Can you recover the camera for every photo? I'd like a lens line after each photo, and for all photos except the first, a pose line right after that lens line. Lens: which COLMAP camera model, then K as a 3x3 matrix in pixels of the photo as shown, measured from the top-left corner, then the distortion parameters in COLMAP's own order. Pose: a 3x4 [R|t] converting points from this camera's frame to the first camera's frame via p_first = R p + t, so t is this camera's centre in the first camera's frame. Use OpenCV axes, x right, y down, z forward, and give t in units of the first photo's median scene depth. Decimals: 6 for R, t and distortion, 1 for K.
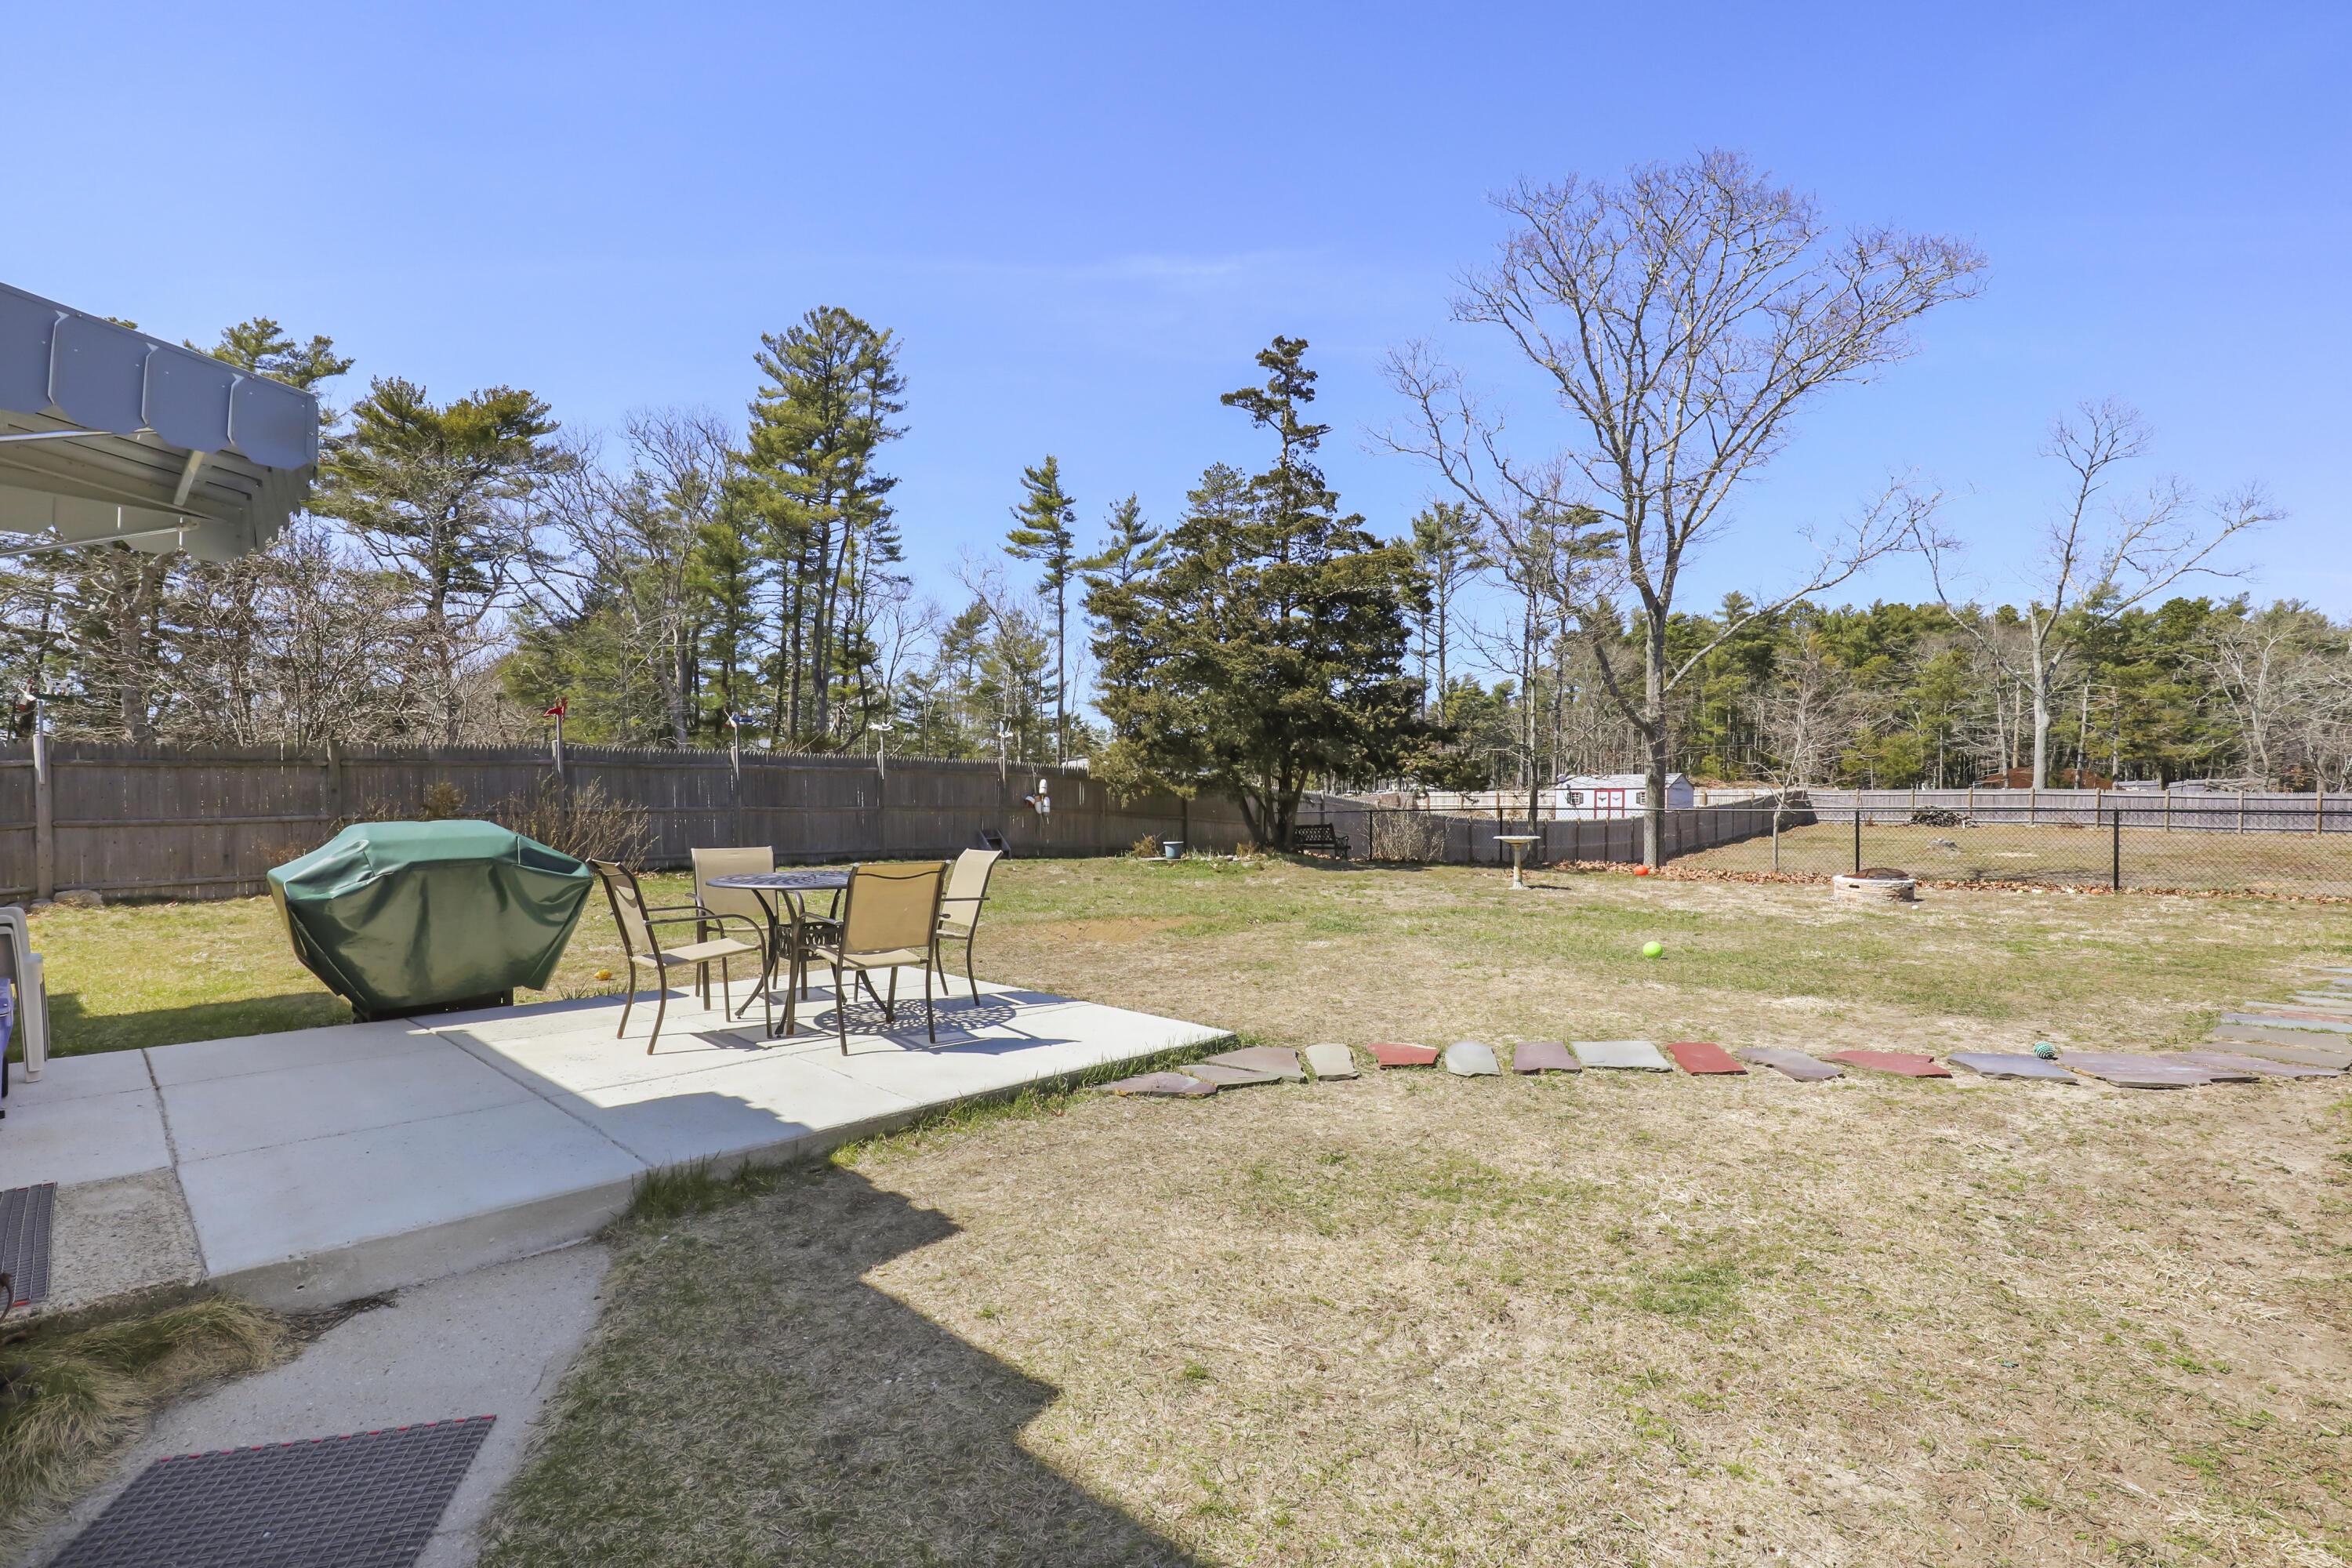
lens RADIAL K [[1065.7, 0, 1188.9], [0, 1065.7, 811.9], [0, 0, 1]] dist [0.000374, -0.000392]
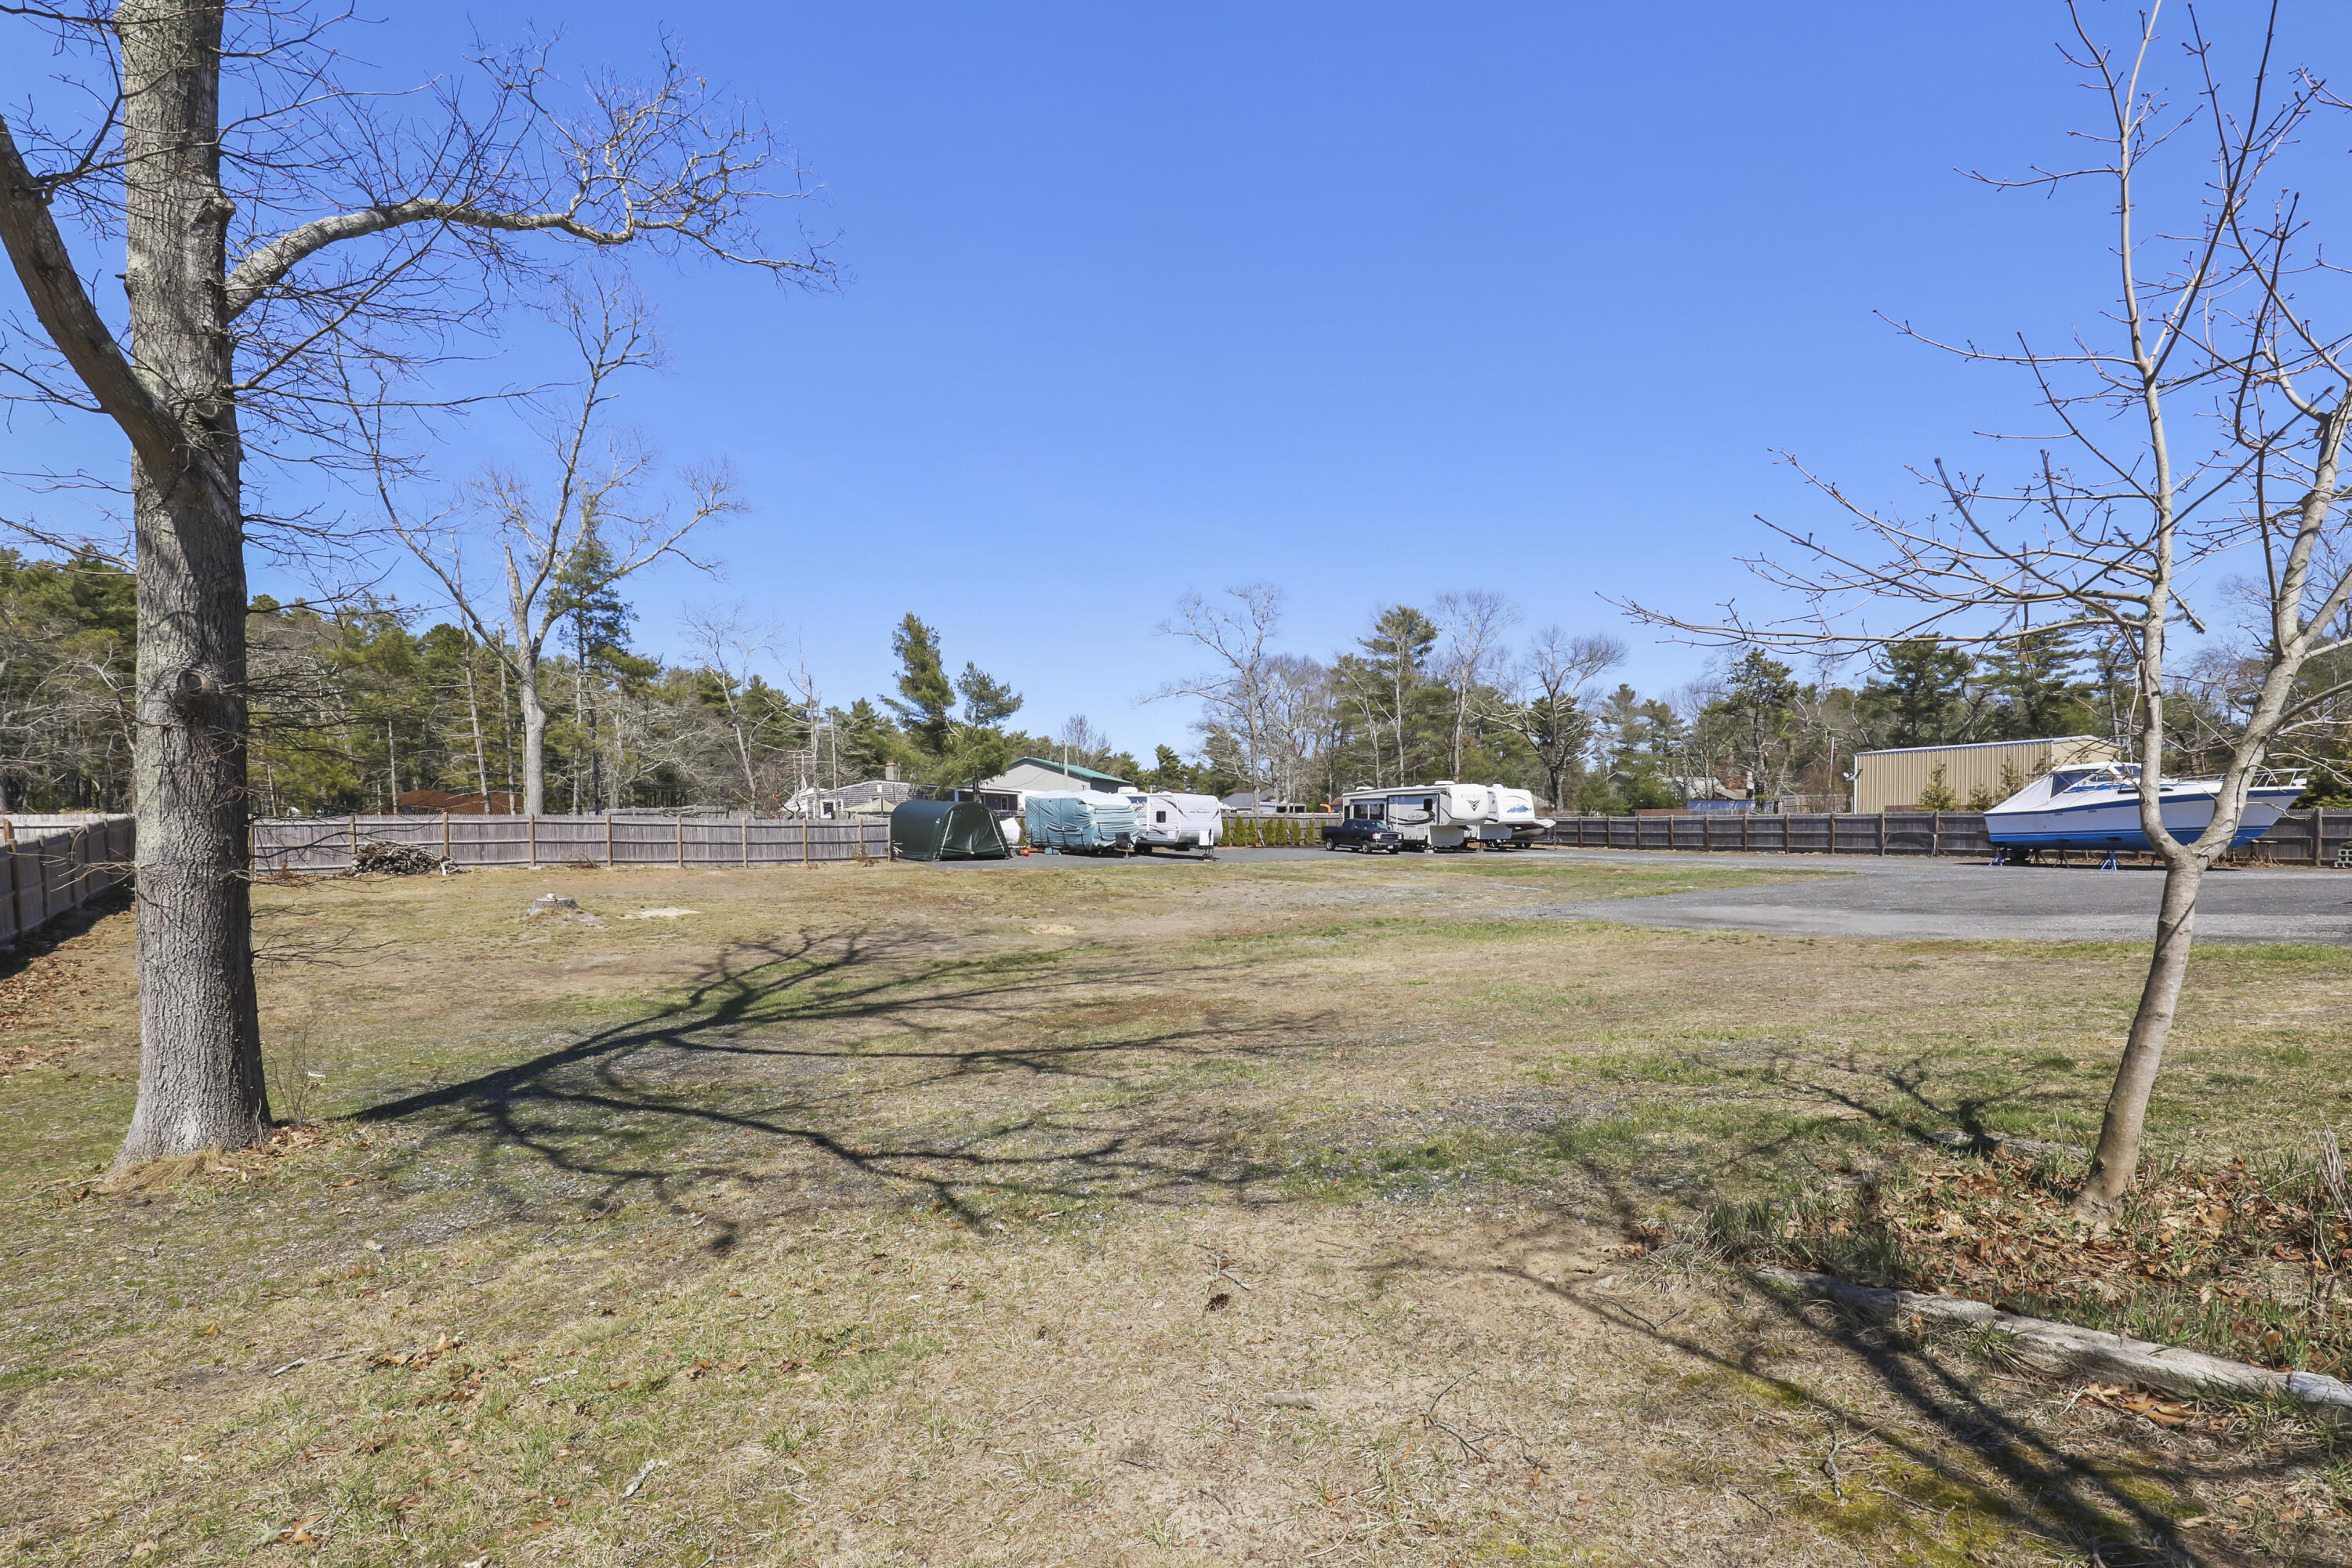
lens RADIAL K [[1101.2, 0, 1165.3], [0, 1101.2, 891.5], [0, 0, 1]] dist [-0.000890, 0.000146]
pose [[0.175851, -0.058871, 0.982655, 0.143130], [0.026284, 0.998135, 0.055095, -0.000078], [-0.984066, 0.016140, 0.177071, 0.438070]]
